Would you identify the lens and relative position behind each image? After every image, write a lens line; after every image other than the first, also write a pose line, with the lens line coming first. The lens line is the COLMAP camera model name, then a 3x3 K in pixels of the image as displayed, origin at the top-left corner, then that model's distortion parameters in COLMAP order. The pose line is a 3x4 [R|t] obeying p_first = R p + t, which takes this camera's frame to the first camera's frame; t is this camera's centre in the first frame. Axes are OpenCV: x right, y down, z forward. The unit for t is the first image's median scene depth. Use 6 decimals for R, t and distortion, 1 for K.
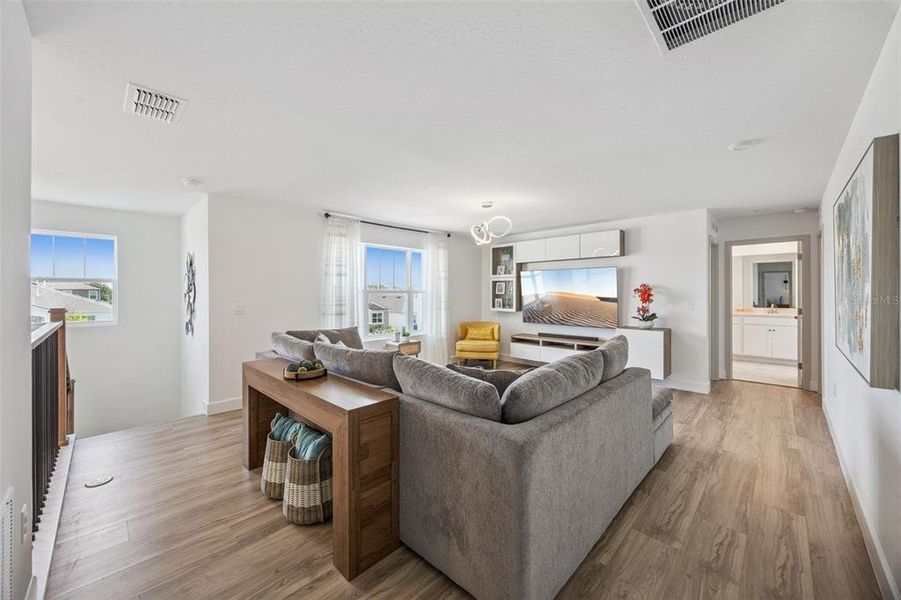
lens RADIAL K [[341.1, 0, 456.5], [0, 341.1, 293.0], [0, 0, 1]] dist [-0.004095, -0.000280]
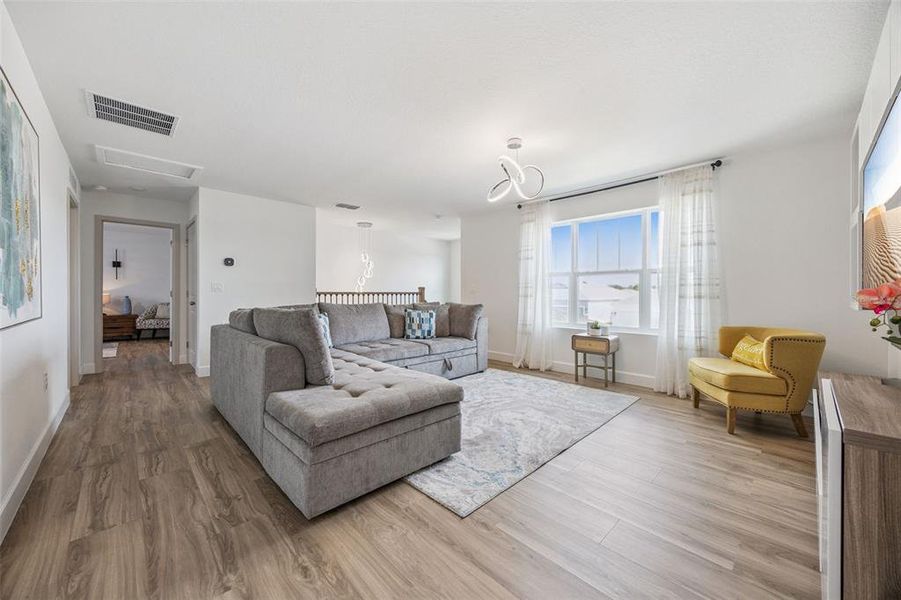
lens RADIAL K [[341.1, 0, 436.6], [0, 341.1, 293.6], [0, 0, 1]] dist [-0.004095, -0.000280]
pose [[-0.061226, 0.006887, -0.998100, 0.723426], [-0.005439, 0.999959, 0.007233, 0.047587], [0.998109, 0.005871, -0.061186, 0.776413]]
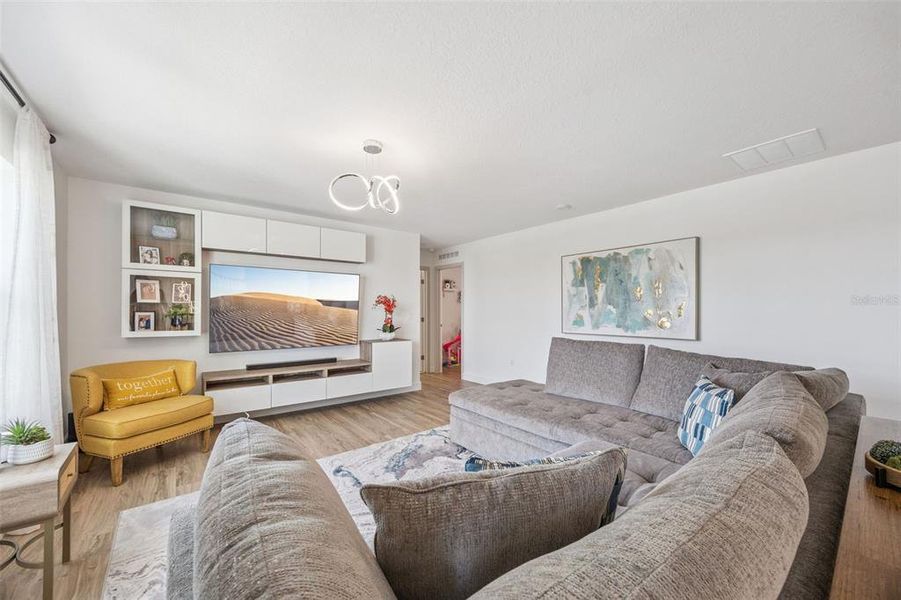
lens RADIAL K [[341.1, 0, 444.6], [0, 341.1, 306.2], [0, 0, 1]] dist [-0.004095, -0.000280]
pose [[0.139801, 0.018185, 0.990013, -0.422551], [-0.001184, 0.999834, -0.018198, 0.023199], [-0.990179, 0.001372, 0.139799, 0.701365]]
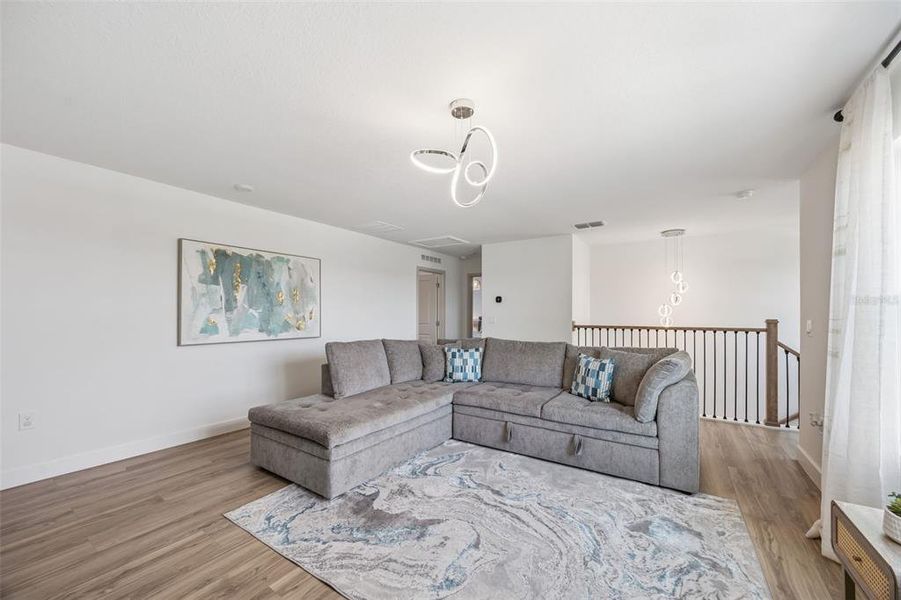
lens RADIAL K [[341.1, 0, 453.5], [0, 341.1, 308.5], [0, 0, 1]] dist [-0.004095, -0.000280]
pose [[-0.982951, -0.002206, -0.183854, 0.160837], [0.000233, 0.999912, -0.013241, 0.014429], [0.183867, -0.013058, -0.982864, 1.280999]]
